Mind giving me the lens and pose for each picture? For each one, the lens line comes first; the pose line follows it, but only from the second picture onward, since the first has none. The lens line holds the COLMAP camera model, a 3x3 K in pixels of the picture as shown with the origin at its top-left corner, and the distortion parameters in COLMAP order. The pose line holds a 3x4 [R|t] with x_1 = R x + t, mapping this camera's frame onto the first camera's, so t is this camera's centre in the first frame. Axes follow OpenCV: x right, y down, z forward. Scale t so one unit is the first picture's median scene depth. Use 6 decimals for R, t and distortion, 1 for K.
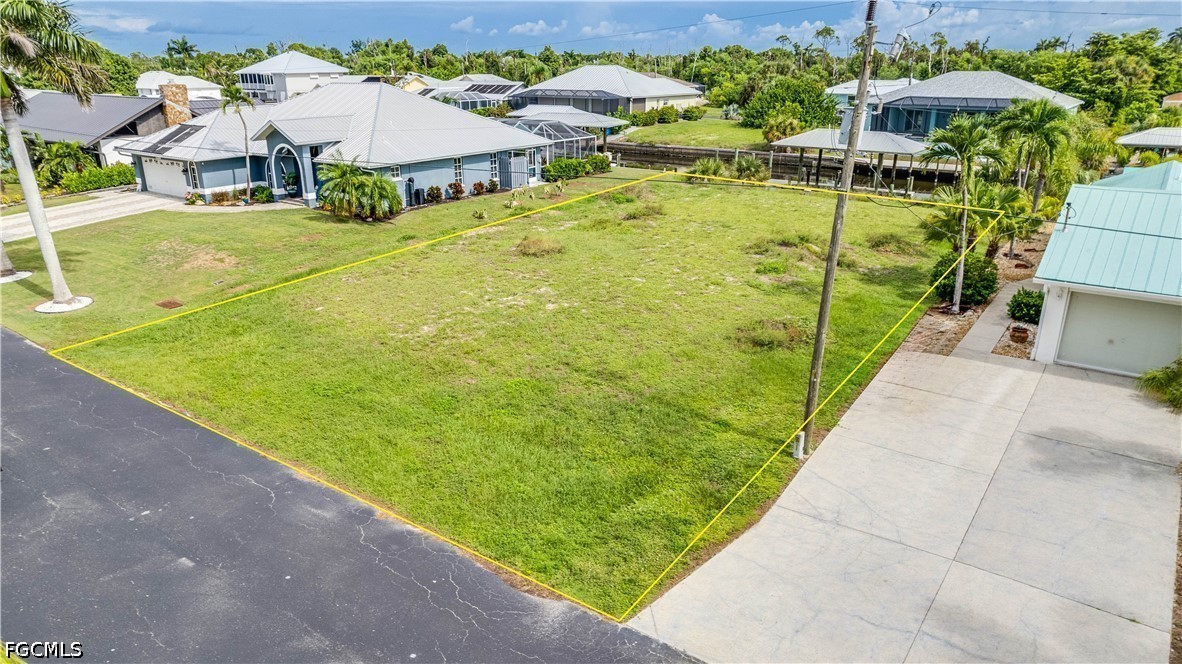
lens RADIAL K [[781.1, 0, 591.0], [0, 781.1, 332.0], [0, 0, 1]] dist [-0.049175, 0.071630]
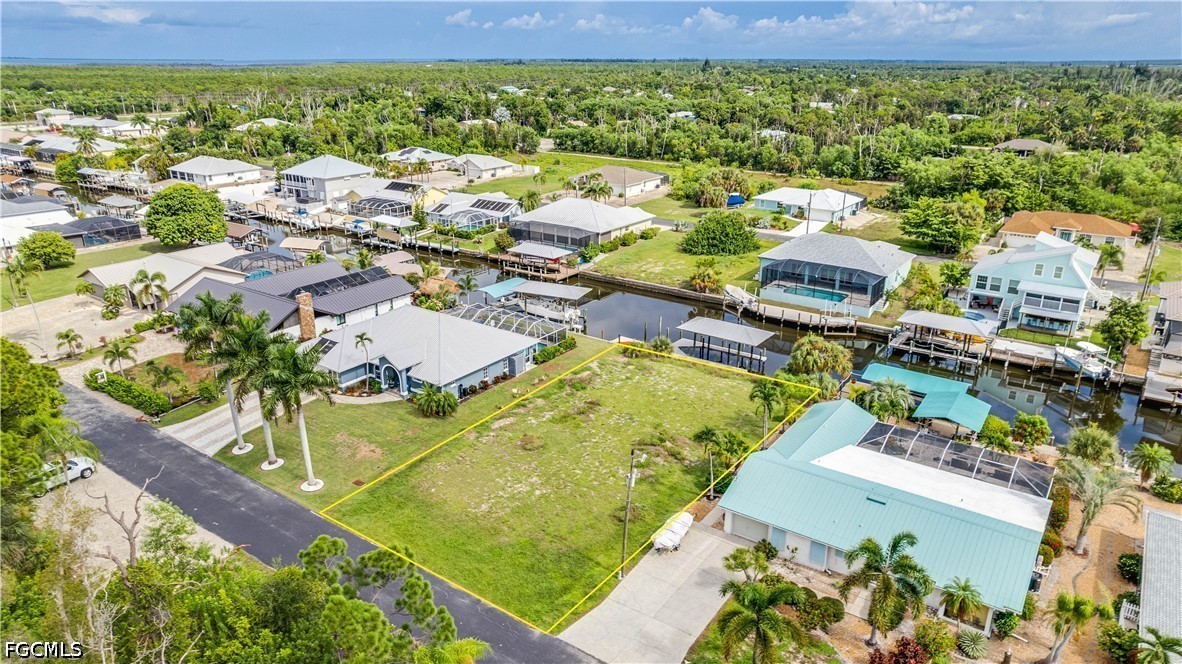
lens RADIAL K [[781.1, 0, 591.0], [0, 781.1, 332.0], [0, 0, 1]] dist [-0.049175, 0.071630]
pose [[0.999936, -0.000429, 0.011268, 0.050448], [0.000335, 0.999965, 0.008314, -0.332390], [-0.011271, -0.008310, 0.999902, -0.809479]]
